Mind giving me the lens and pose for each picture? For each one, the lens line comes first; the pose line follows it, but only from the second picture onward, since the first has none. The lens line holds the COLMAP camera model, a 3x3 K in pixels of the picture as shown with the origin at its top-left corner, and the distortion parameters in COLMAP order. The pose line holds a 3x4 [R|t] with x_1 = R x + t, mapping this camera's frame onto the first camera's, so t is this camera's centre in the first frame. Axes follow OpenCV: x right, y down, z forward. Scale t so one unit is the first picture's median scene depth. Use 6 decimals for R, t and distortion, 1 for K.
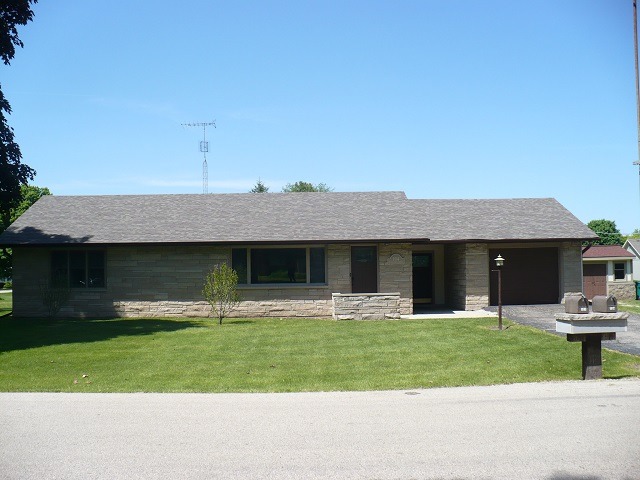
lens RADIAL K [[707.4, 0, 319.8], [0, 707.4, 239.3], [0, 0, 1]] dist [-0.146124, 0.000000]
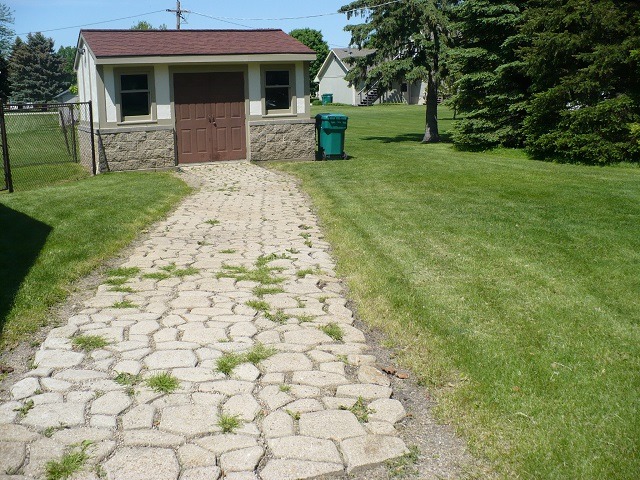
lens RADIAL K [[707.4, 0, 320.1], [0, 707.4, 240.8], [0, 0, 1]] dist [-0.146124, 0.000000]
pose [[0.924331, -0.089159, 0.371028, 0.297109], [-0.007297, 0.968013, 0.250795, 0.028298], [-0.381521, -0.234525, 0.894114, 0.597984]]
